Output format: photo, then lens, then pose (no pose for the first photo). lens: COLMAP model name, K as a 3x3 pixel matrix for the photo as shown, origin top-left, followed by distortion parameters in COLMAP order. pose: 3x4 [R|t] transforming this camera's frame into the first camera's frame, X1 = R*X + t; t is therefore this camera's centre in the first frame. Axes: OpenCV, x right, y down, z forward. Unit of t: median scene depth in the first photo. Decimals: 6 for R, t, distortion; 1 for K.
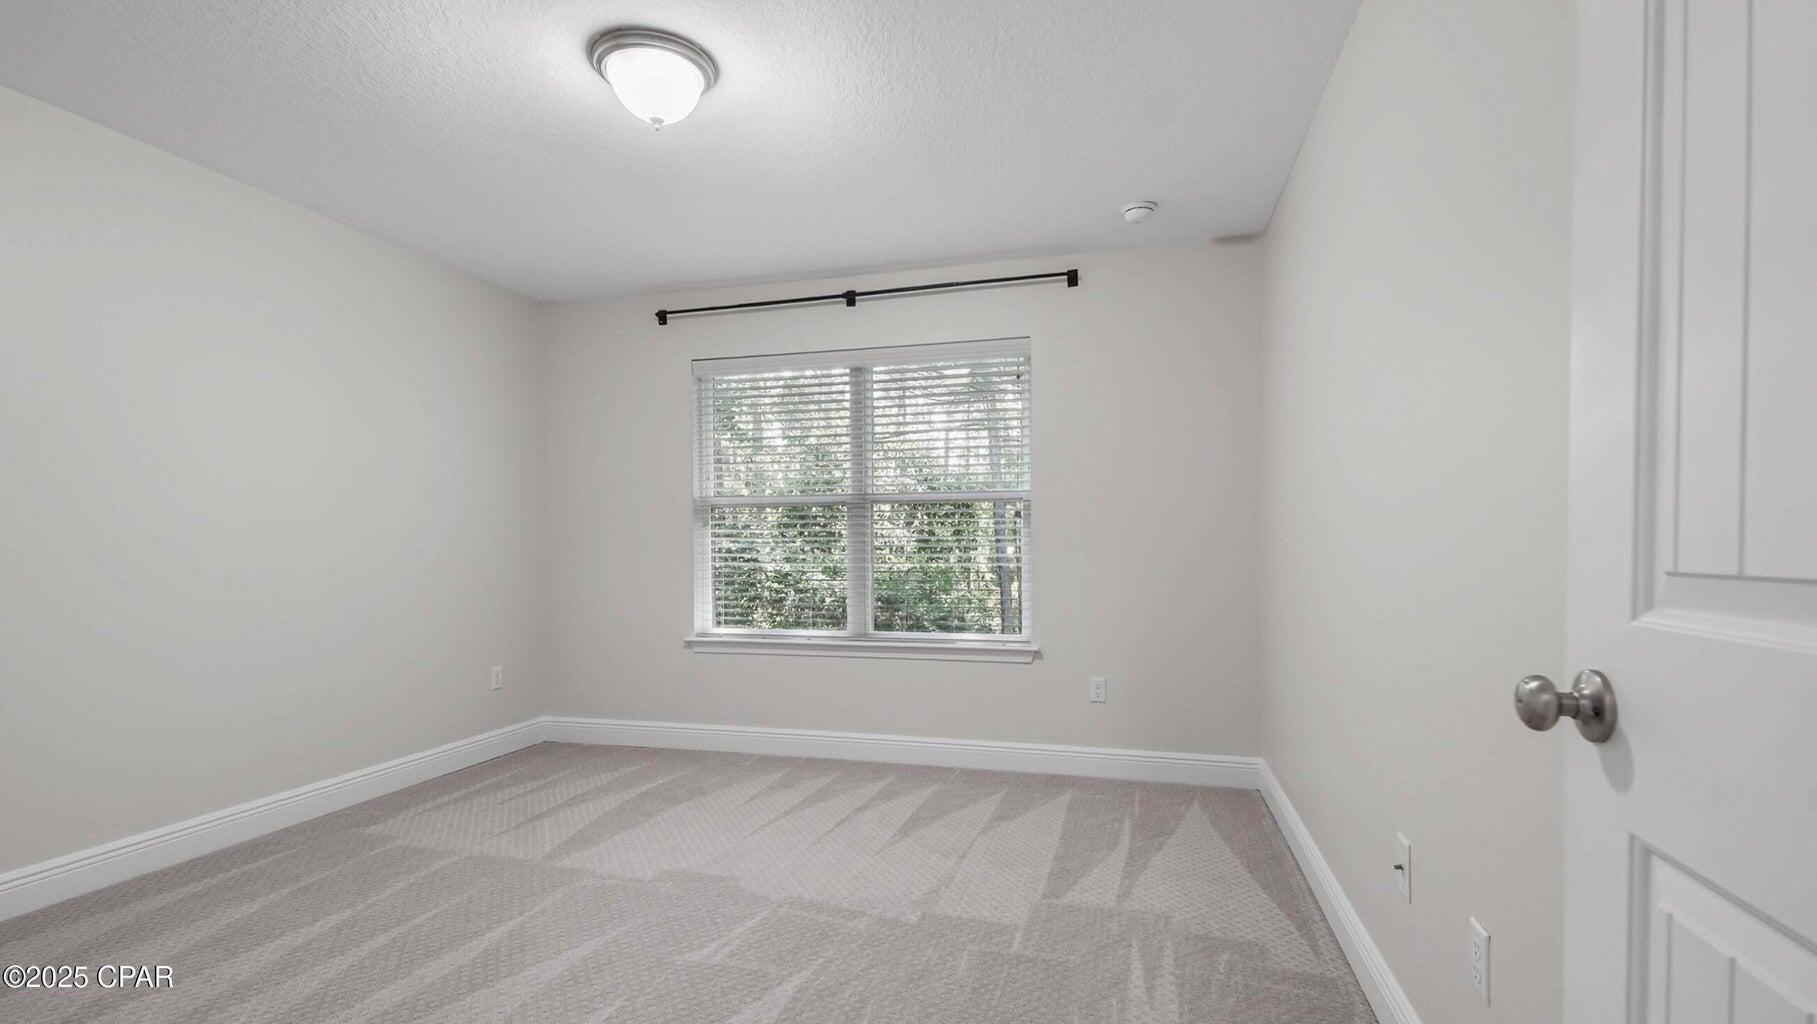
lens RADIAL K [[798.3, 0, 908.5], [0, 798.3, 512.0], [0, 0, 1]] dist [-0.000154, 0.000009]
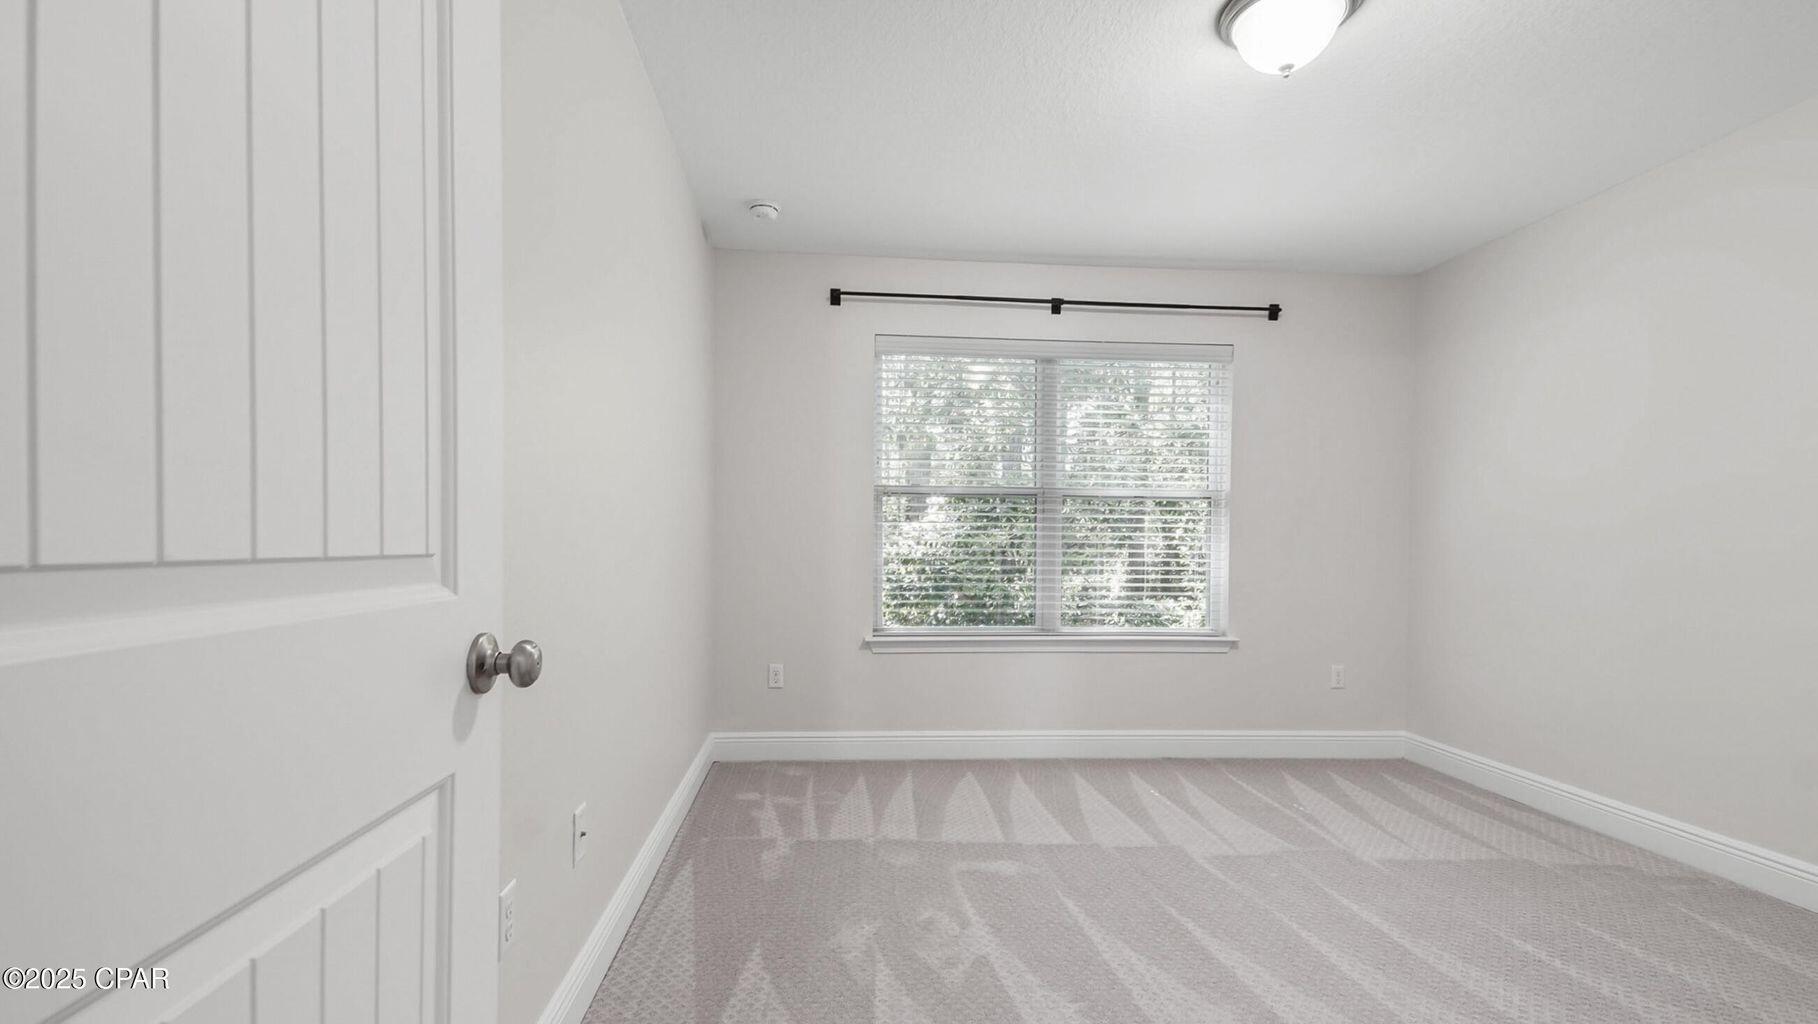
lens RADIAL K [[739.5, 0, 907.9], [0, 739.5, 483.0], [0, 0, 1]] dist [0.095687, -0.000017]
pose [[0.926397, 0.046137, 0.373710, -0.607014], [-0.031998, 0.998521, -0.043952, 0.013071], [-0.375185, 0.028759, 0.926504, 0.175284]]
